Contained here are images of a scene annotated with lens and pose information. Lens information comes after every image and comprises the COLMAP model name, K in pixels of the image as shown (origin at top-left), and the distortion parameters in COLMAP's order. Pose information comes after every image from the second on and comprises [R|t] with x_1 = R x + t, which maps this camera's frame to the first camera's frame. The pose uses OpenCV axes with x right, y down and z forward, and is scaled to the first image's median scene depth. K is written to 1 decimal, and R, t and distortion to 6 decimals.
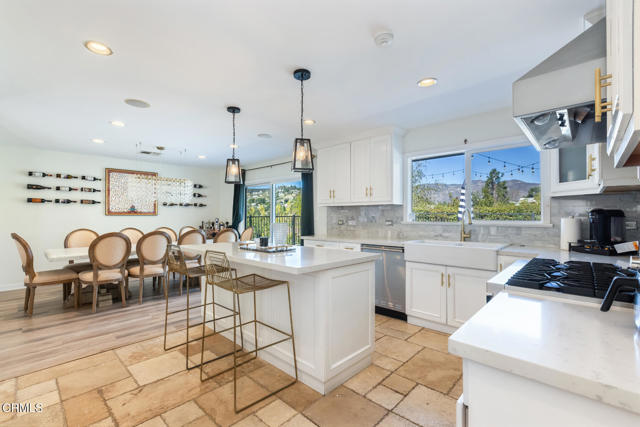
lens RADIAL K [[282.3, 0, 315.9], [0, 282.3, 214.1], [0, 0, 1]] dist [0.000731, -0.001920]
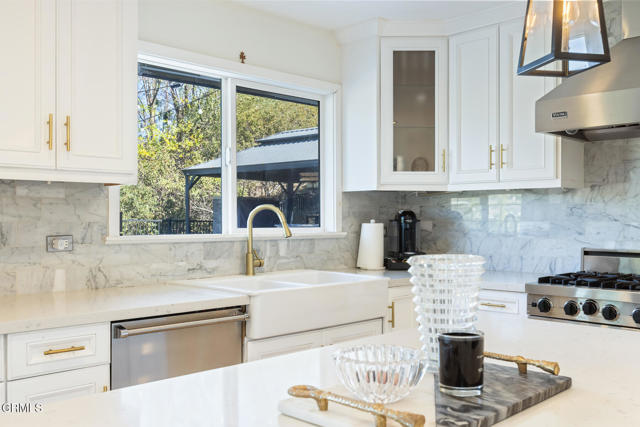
lens RADIAL K [[624.8, 0, 315.4], [0, 624.8, 217.6], [0, 0, 1]] dist [-0.004640, 0.000000]
pose [[0.034319, 0.000860, 0.999411, -0.388832], [-0.007208, 0.999974, -0.000613, 0.002157], [-0.999385, -0.007182, 0.034324, 0.682697]]
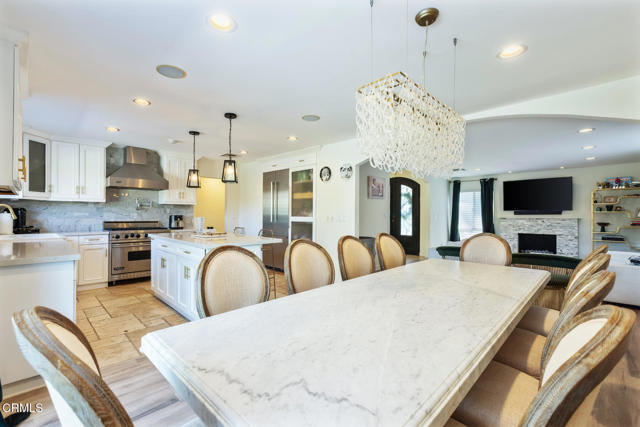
lens RADIAL K [[282.3, 0, 317.5], [0, 282.3, 213.3], [0, 0, 1]] dist [0.000731, -0.001920]
pose [[-0.999910, -0.002806, 0.013122, -0.473953], [-0.002942, 0.999942, -0.010370, 0.016261], [-0.013092, -0.010407, -0.999860, 1.541347]]
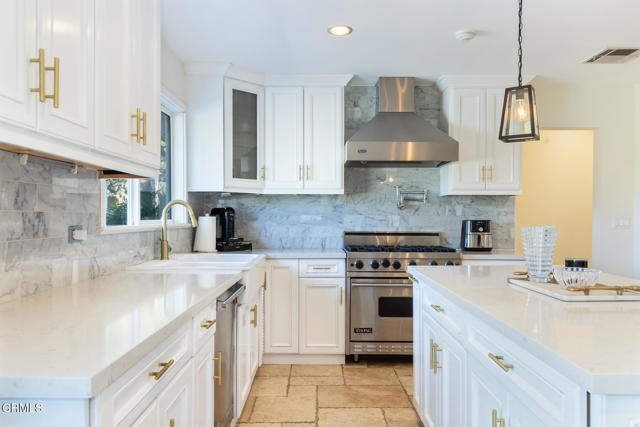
lens RADIAL K [[486.2, 0, 316.0], [0, 486.2, 218.3], [0, 0, 1]] dist [0.001089, 0.015777]
pose [[-0.690945, -0.002149, 0.722904, -0.282519], [-0.005669, 0.999981, -0.002446, 0.014067], [-0.722885, -0.005788, -0.690944, 1.139305]]
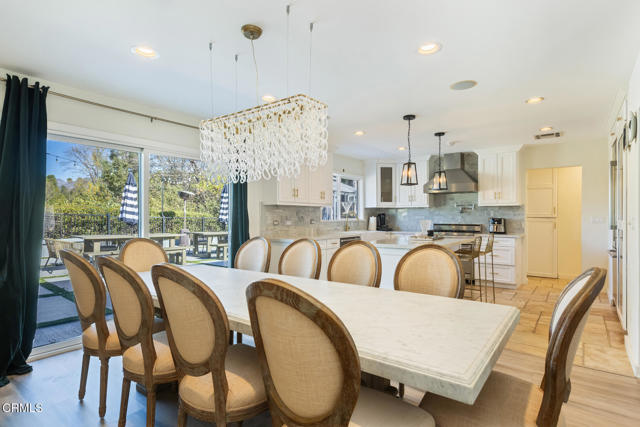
lens RADIAL K [[337.6, 0, 318.6], [0, 337.6, 216.3], [0, 0, 1]] dist [0.009161, -0.006759]
pose [[-0.105816, 0.003552, 0.994379, -1.142235], [-0.004053, 0.999984, -0.004003, 0.013746], [-0.994378, -0.004454, -0.105800, 1.093644]]
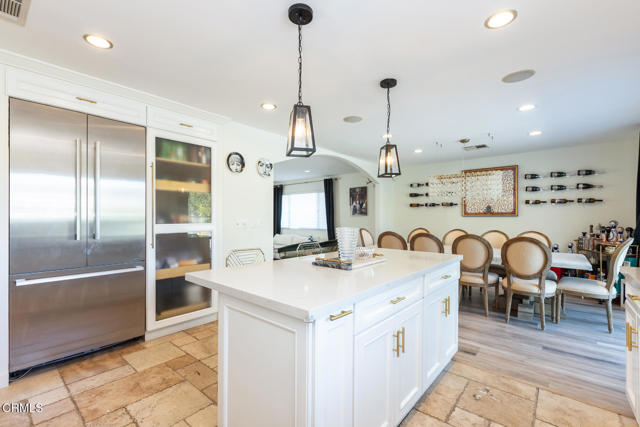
lens RADIAL K [[282.3, 0, 317.4], [0, 282.3, 218.0], [0, 0, 1]] dist [0.000731, -0.001920]
pose [[0.055595, 0.004630, -0.998443, 0.358484], [0.006990, 0.999963, 0.005026, 0.001996], [0.998429, -0.007259, 0.055561, 0.559099]]
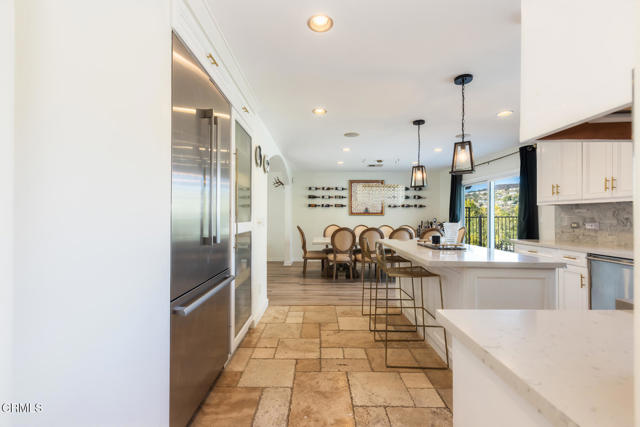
lens RADIAL K [[282.3, 0, 318.0], [0, 282.3, 214.8], [0, 0, 1]] dist [0.000731, -0.001920]
pose [[0.686657, 0.001157, -0.726981, 0.186932], [0.000577, 0.999998, 0.002136, -0.000822], [0.726982, -0.001886, 0.686654, -0.053106]]
